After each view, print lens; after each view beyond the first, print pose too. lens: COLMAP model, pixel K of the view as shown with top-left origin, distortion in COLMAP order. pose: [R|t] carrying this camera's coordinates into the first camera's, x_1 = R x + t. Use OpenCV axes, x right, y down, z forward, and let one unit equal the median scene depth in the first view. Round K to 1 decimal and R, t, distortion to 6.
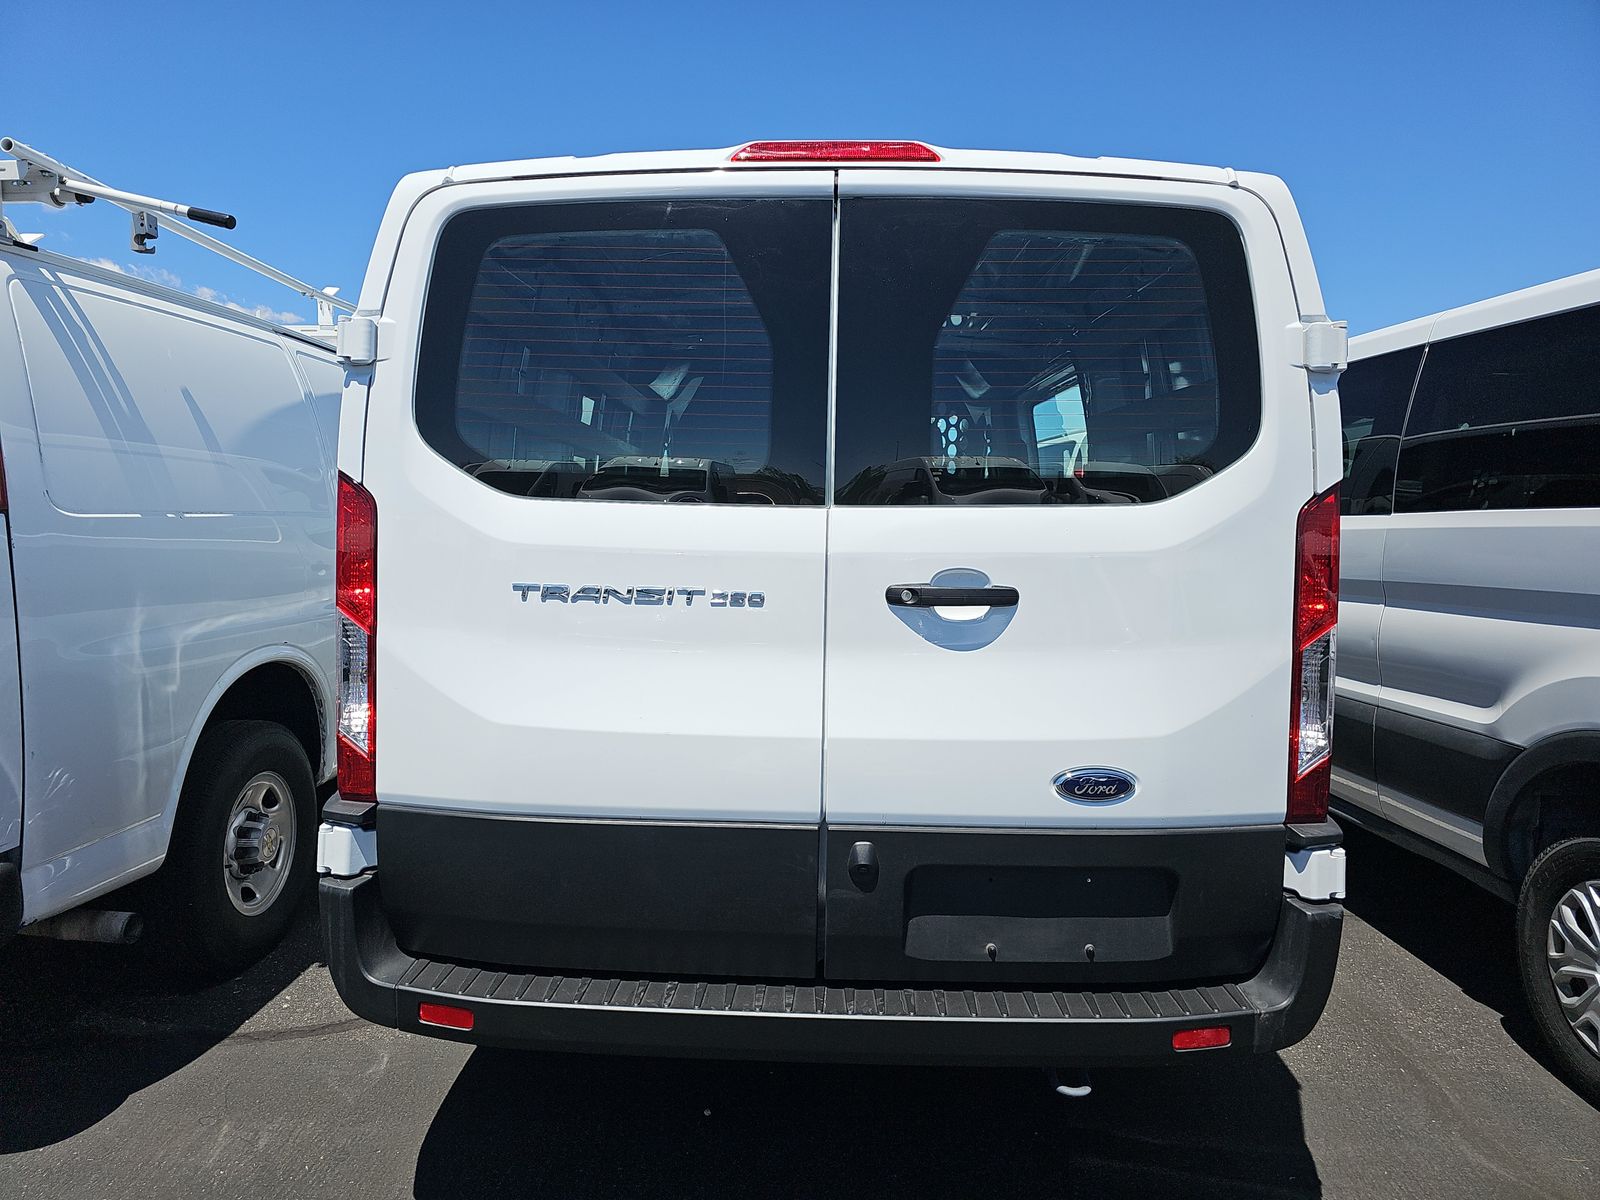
lens RADIAL K [[1021.6, 0, 800.0], [0, 1021.6, 600.0], [0, 0, 1]] dist [0.007772, 0.000575]
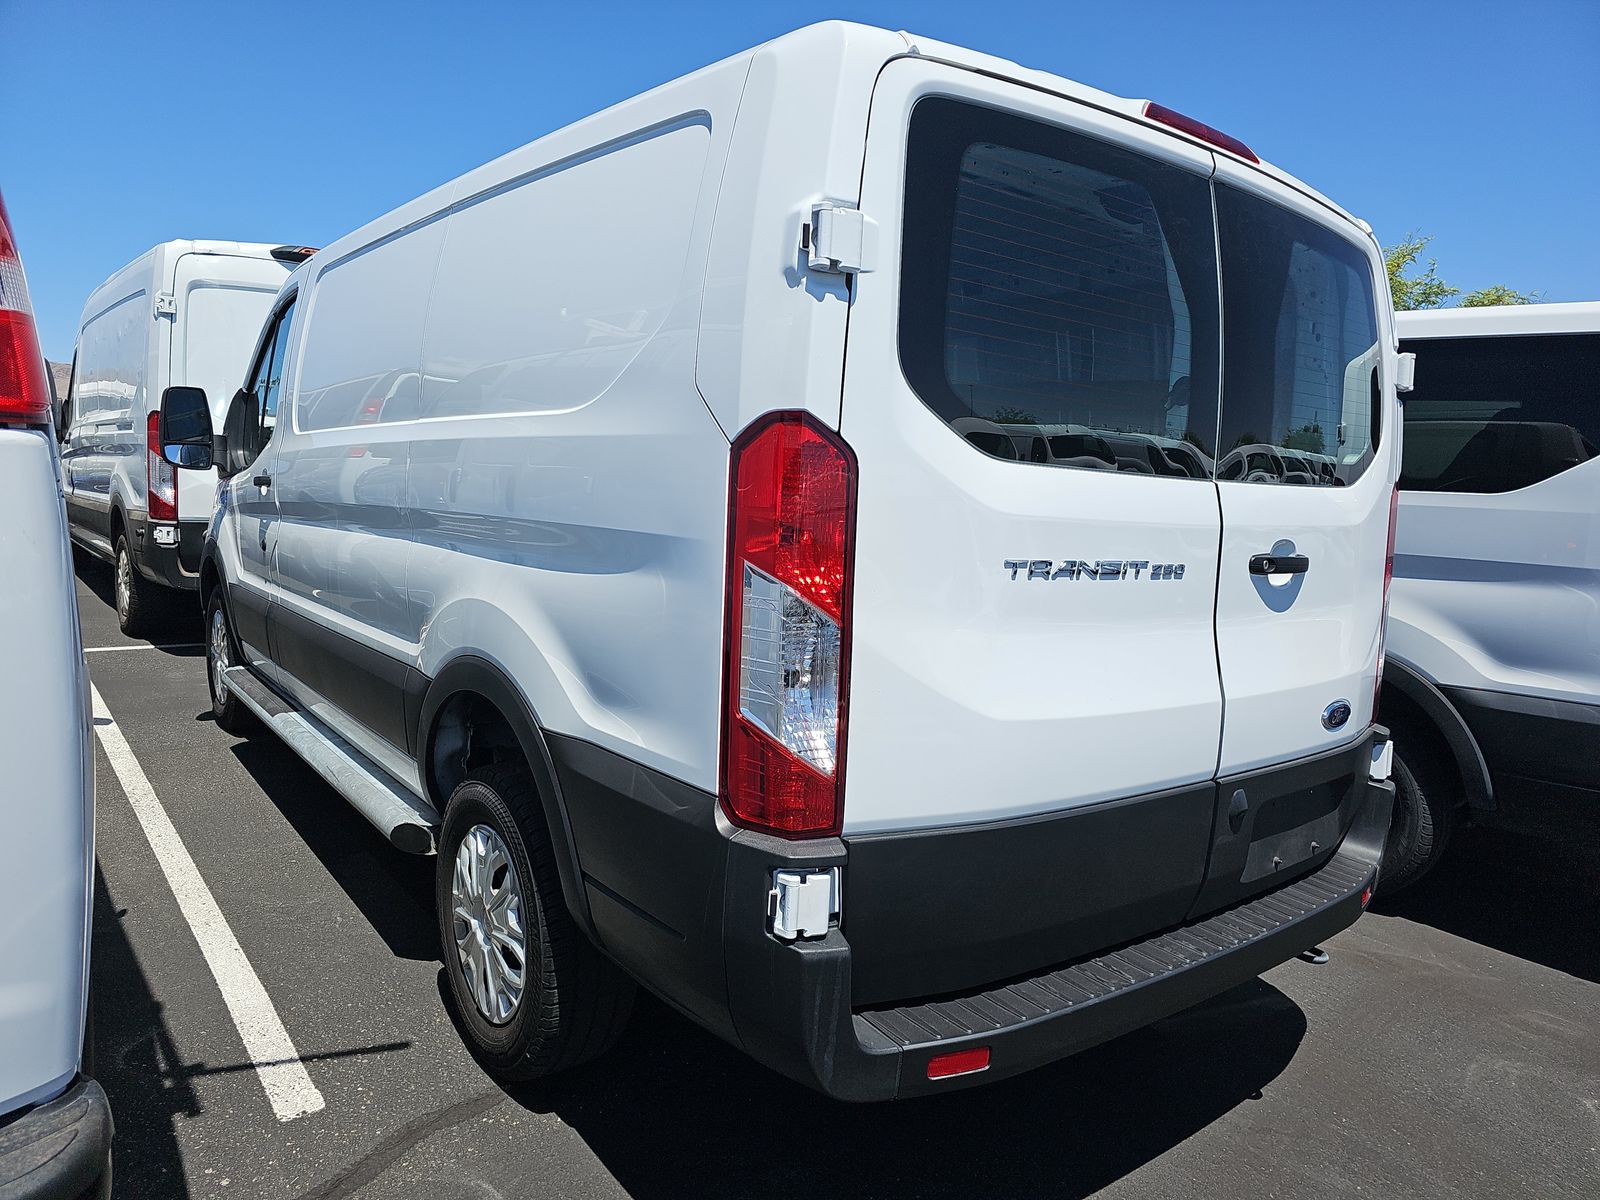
lens RADIAL K [[1069.7, 0, 800.0], [0, 1069.7, 600.0], [0, 0, 1]] dist [0.054956, -0.062249]
pose [[0.770986, -0.041626, 0.635490, -1.006698], [-0.003014, 0.997612, 0.069002, -0.044547], [-0.636845, -0.055115, 0.769020, 0.407273]]
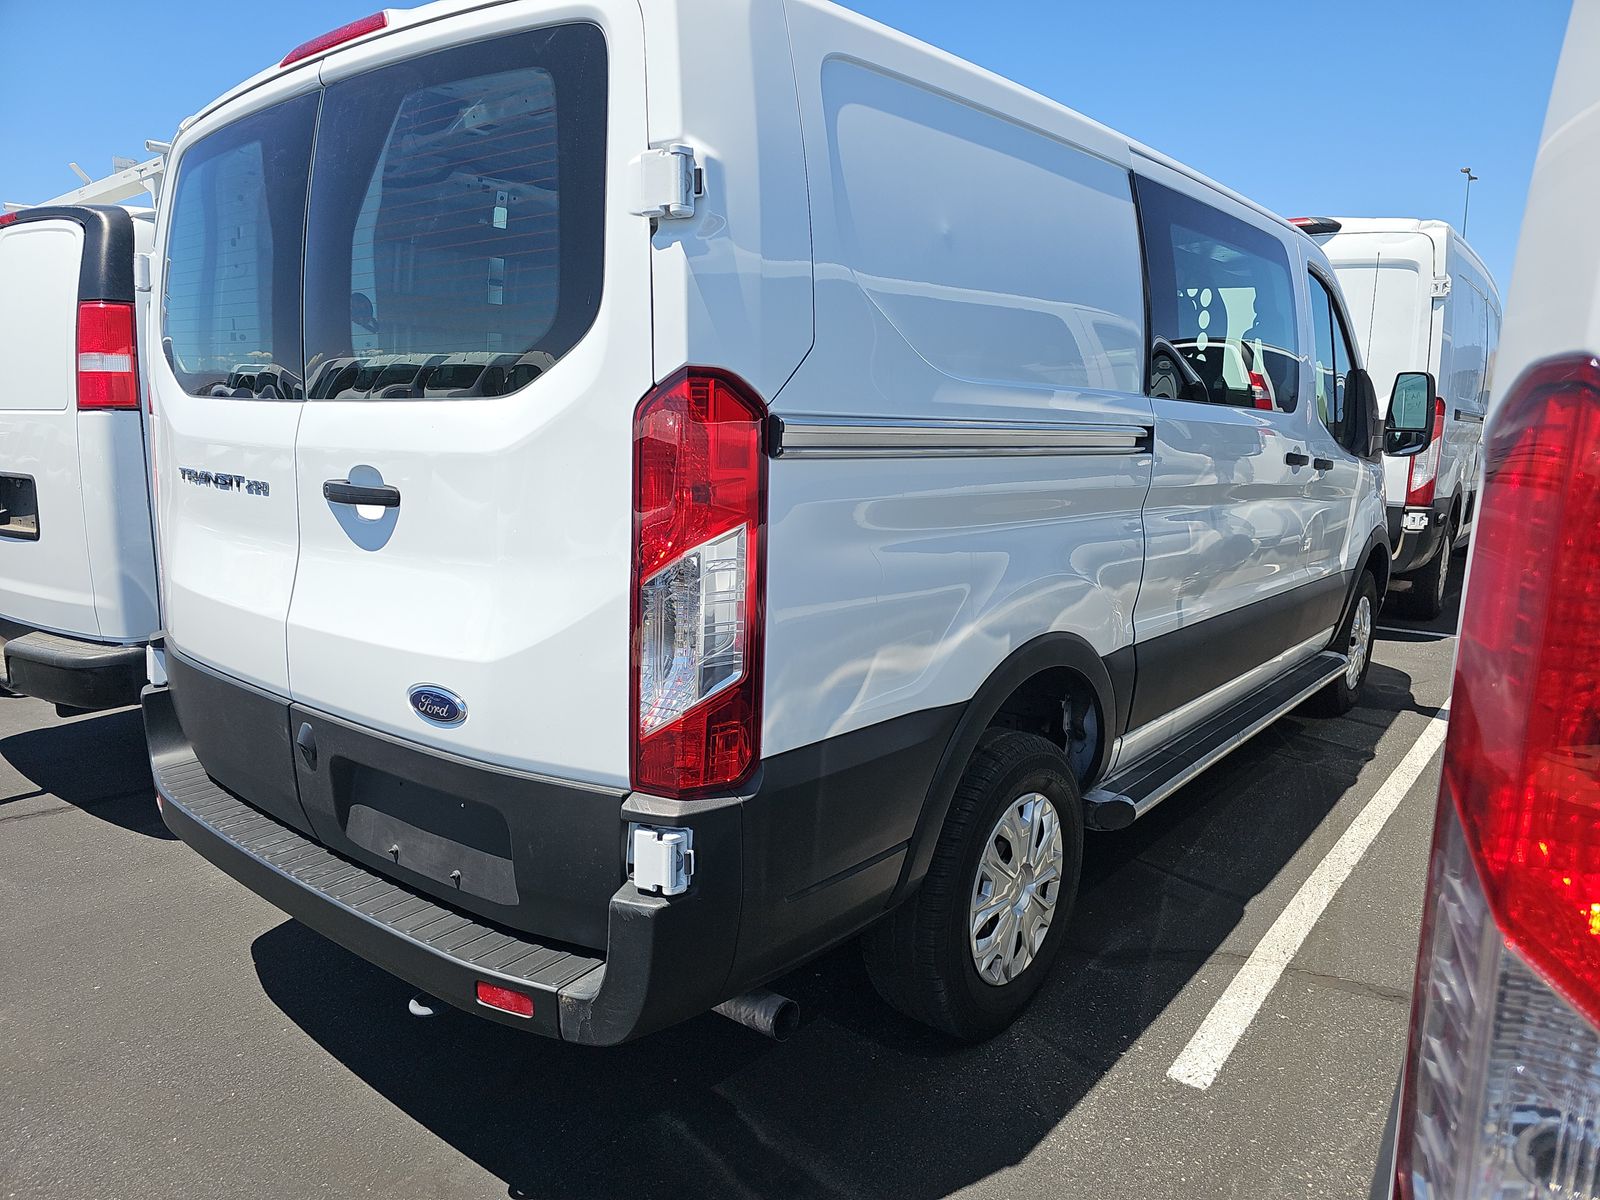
lens RADIAL K [[1069.7, 0, 800.0], [0, 1069.7, 600.0], [0, 0, 1]] dist [0.054956, -0.062249]
pose [[0.800607, 0.104242, -0.590053, 1.092465], [-0.045374, 0.992470, 0.113770, -0.038969], [0.597470, -0.064312, 0.799308, 0.407188]]
